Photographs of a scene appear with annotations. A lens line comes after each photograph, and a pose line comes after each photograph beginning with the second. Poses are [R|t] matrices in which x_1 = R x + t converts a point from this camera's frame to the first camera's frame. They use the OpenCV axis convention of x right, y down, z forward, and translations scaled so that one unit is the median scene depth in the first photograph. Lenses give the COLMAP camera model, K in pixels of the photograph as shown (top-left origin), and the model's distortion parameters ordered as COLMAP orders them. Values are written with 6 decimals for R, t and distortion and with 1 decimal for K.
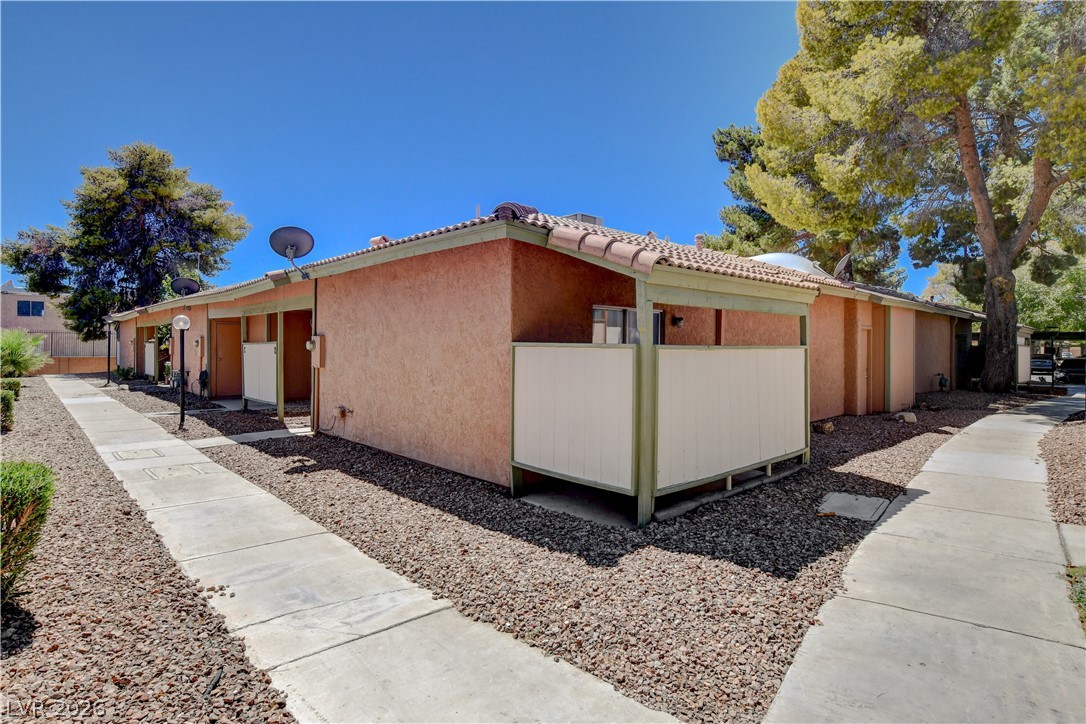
lens RADIAL K [[564.1, 0, 536.8], [0, 564.1, 346.2], [0, 0, 1]] dist [-0.023271, 0.004898]
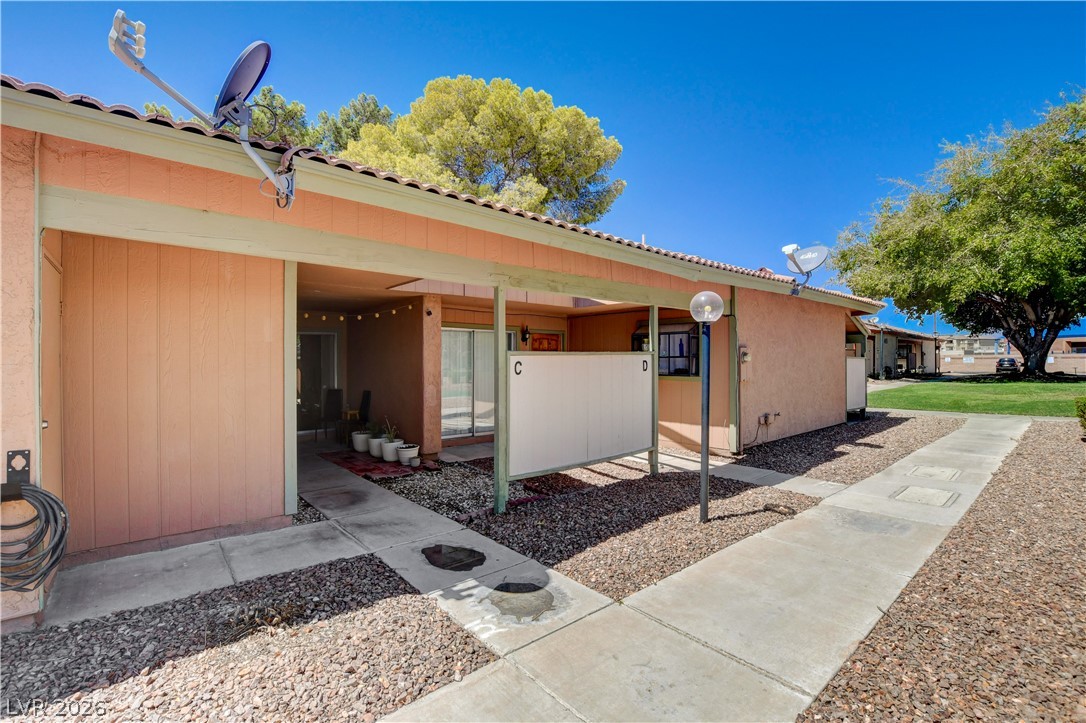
lens RADIAL K [[476.5, 0, 539.0], [0, 476.5, 362.3], [0, 0, 1]] dist [-0.029103, 0.003659]
pose [[0.049176, -0.010768, 0.998732, -0.387908], [0.000730, 0.999942, 0.010745, -0.000851], [-0.998790, 0.000201, 0.049181, 0.420890]]
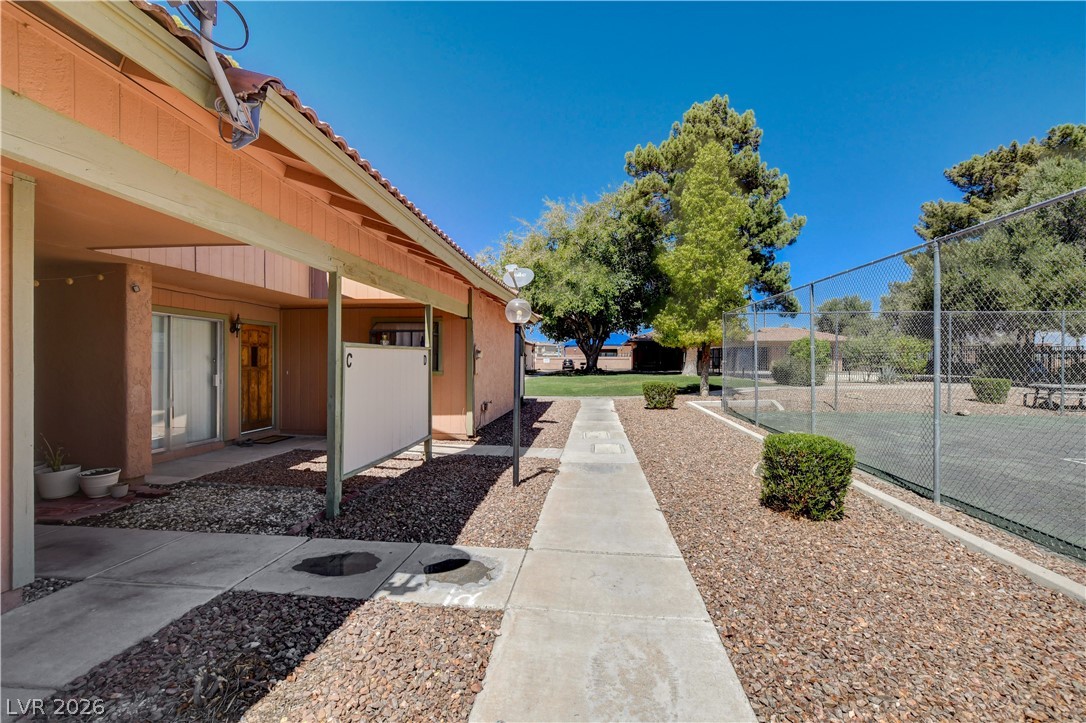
lens RADIAL K [[476.5, 0, 539.4], [0, 476.5, 356.0], [0, 0, 1]] dist [-0.029103, 0.003659]
pose [[-0.646438, -0.001337, 0.762965, -0.382479], [-0.009480, 0.999935, -0.006280, 0.002009], [-0.762907, -0.011292, -0.646409, 0.487601]]
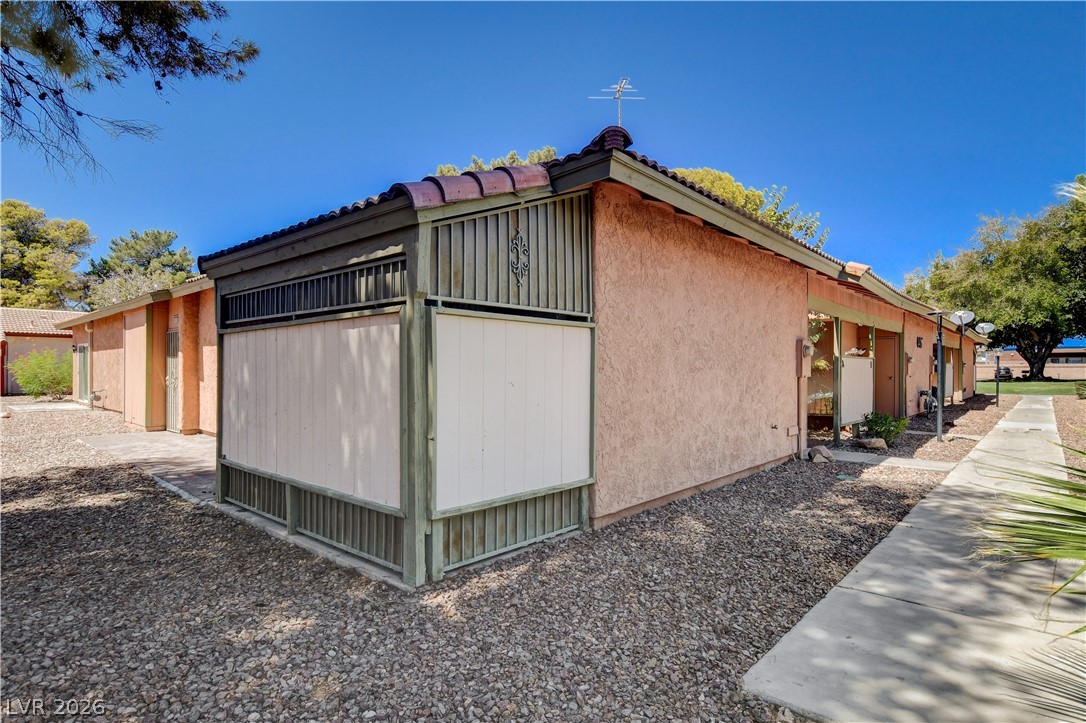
lens RADIAL K [[564.1, 0, 537.1], [0, 564.1, 371.9], [0, 0, 1]] dist [-0.023271, 0.004898]
pose [[-0.071842, -0.014864, 0.997305, -0.864624], [-0.005655, 0.999879, 0.014496, 0.001063], [-0.997400, -0.004598, -0.071917, 0.974539]]
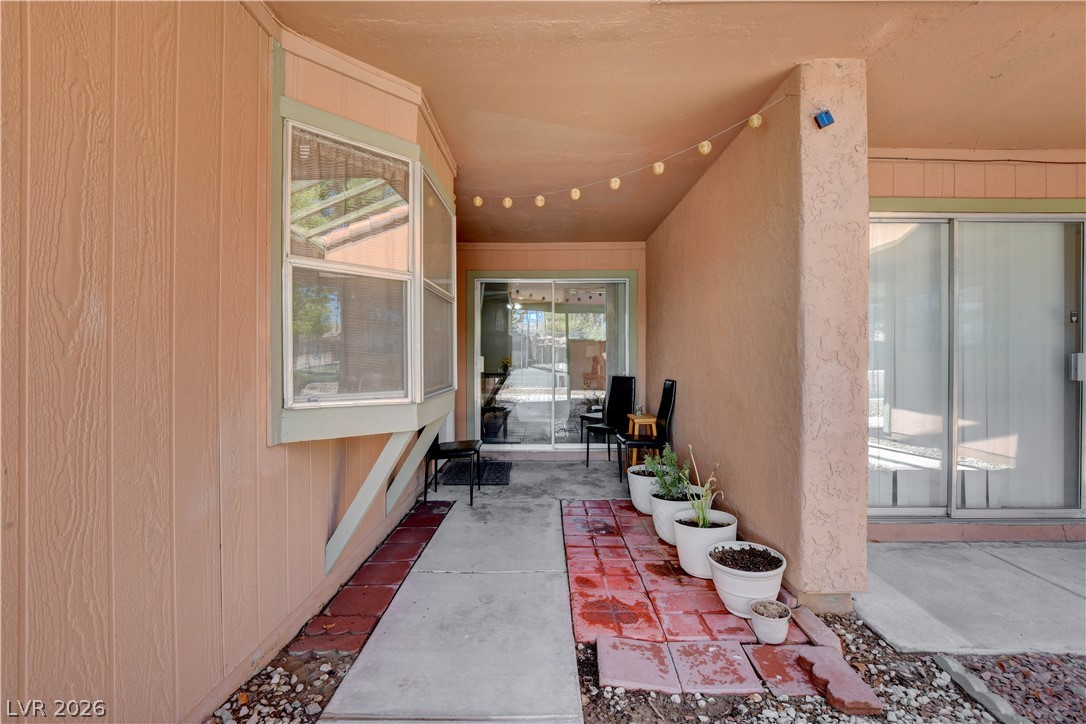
lens RADIAL K [[476.5, 0, 537.5], [0, 476.5, 363.1], [0, 0, 1]] dist [-0.029103, 0.003659]
pose [[0.695748, -0.020907, 0.717981, -0.226405], [0.008826, 0.999750, 0.020559, 0.011914], [-0.718231, -0.007967, 0.695759, 0.471289]]
